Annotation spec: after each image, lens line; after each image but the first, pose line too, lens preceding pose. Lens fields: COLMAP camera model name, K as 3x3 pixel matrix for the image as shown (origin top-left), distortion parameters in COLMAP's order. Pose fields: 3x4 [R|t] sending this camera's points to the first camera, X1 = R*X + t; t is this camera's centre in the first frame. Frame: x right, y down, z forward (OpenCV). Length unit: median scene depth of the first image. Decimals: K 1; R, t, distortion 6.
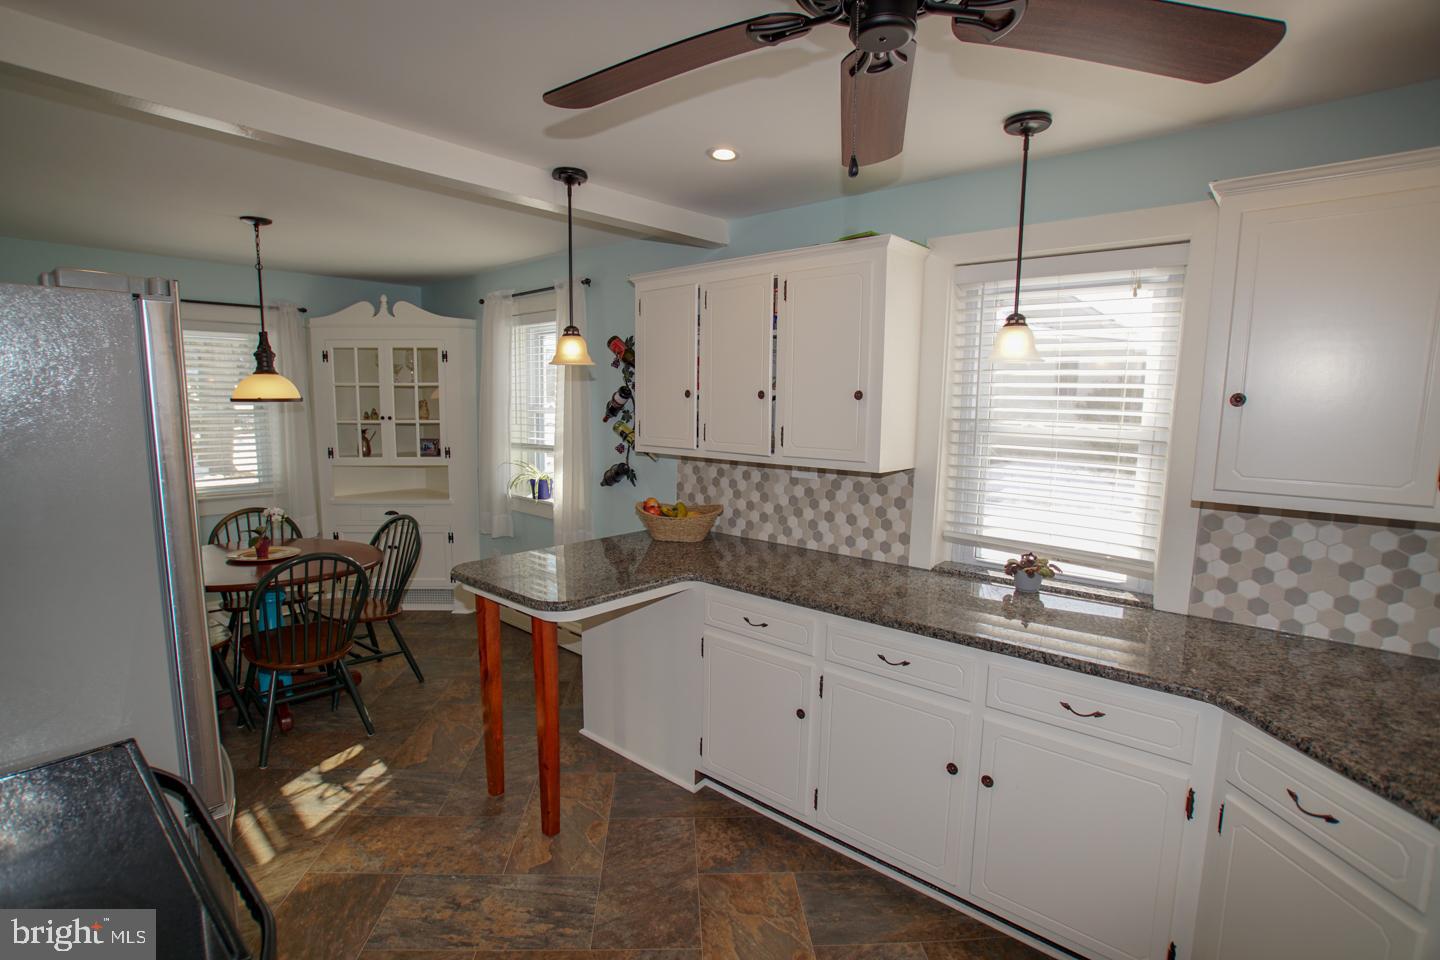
lens RADIAL K [[677.9, 0, 701.5], [0, 677.9, 484.0], [0, 0, 1]] dist [-0.066058, 0.024092]
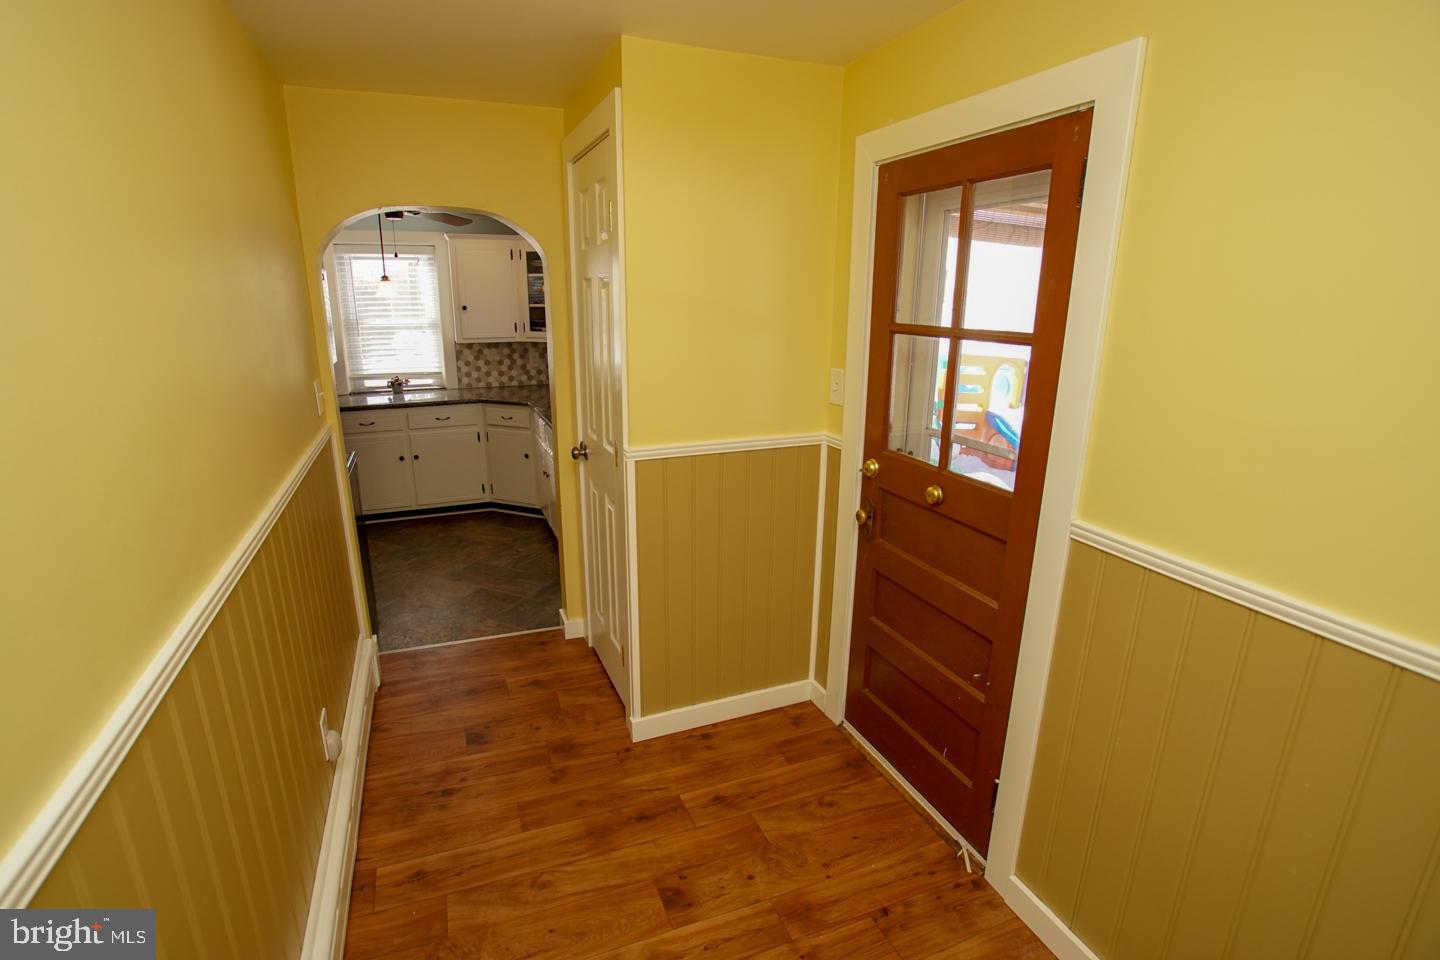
lens RADIAL K [[677.9, 0, 701.5], [0, 677.9, 484.0], [0, 0, 1]] dist [-0.066058, 0.024092]
pose [[0.438030, -0.255723, 0.861821, -1.312659], [0.111472, 0.966738, 0.230198, 0.056022], [-0.892022, -0.004764, 0.451966, -1.150633]]
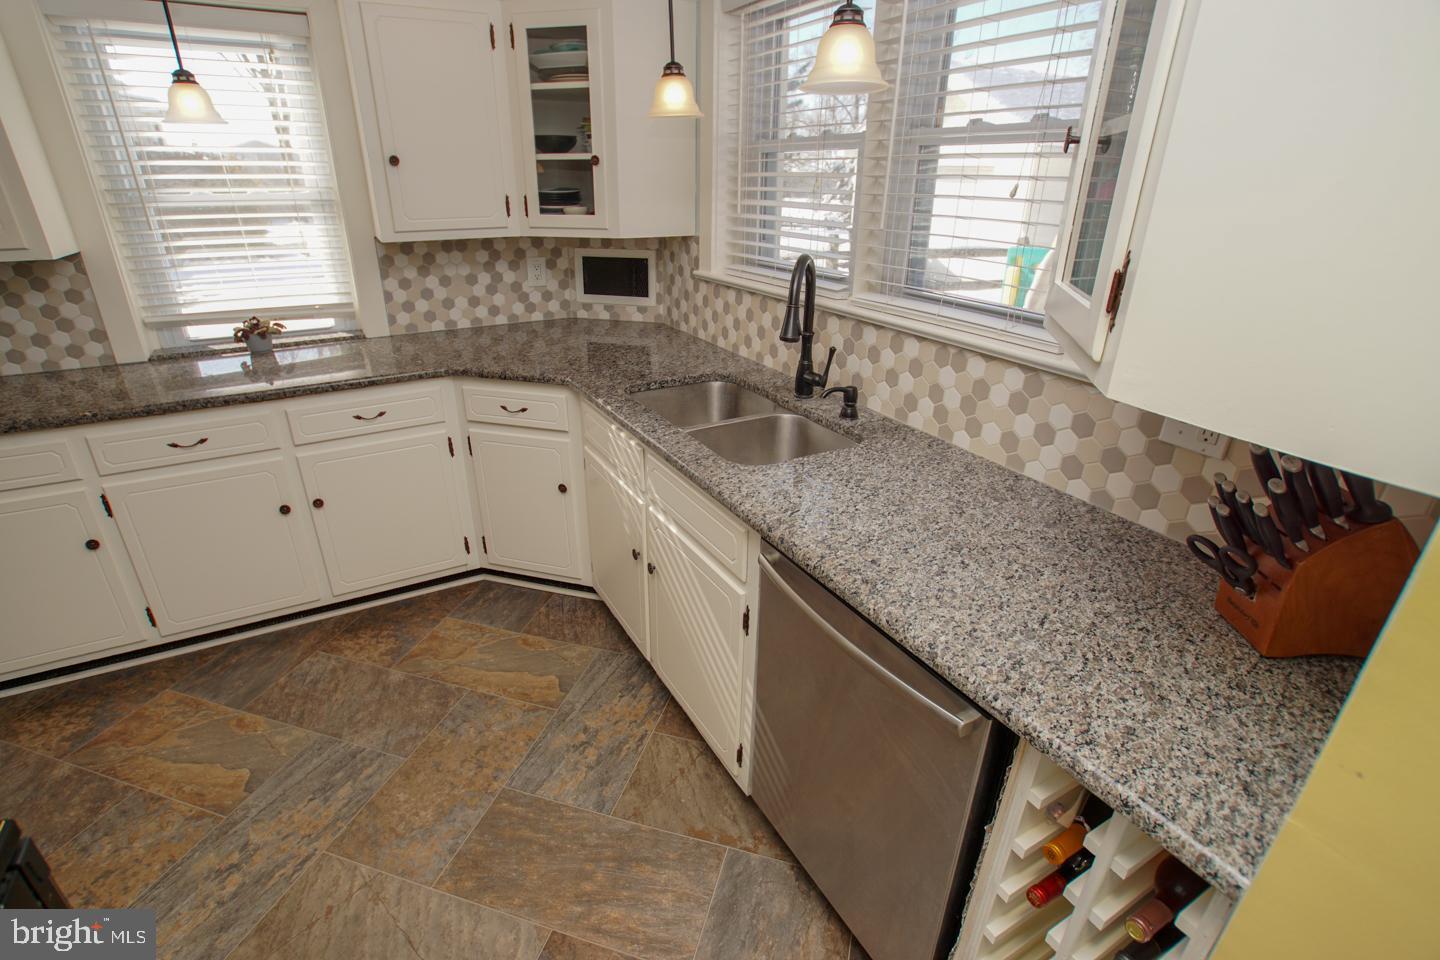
lens RADIAL K [[690.4, 0, 707.0], [0, 690.4, 482.5], [0, 0, 1]] dist [-0.057628, 0.026406]
pose [[0.325491, -0.402044, 0.855813, -0.362263], [0.113263, 0.915162, 0.386847, 0.009573], [-0.938737, -0.028983, 0.343414, -0.093280]]
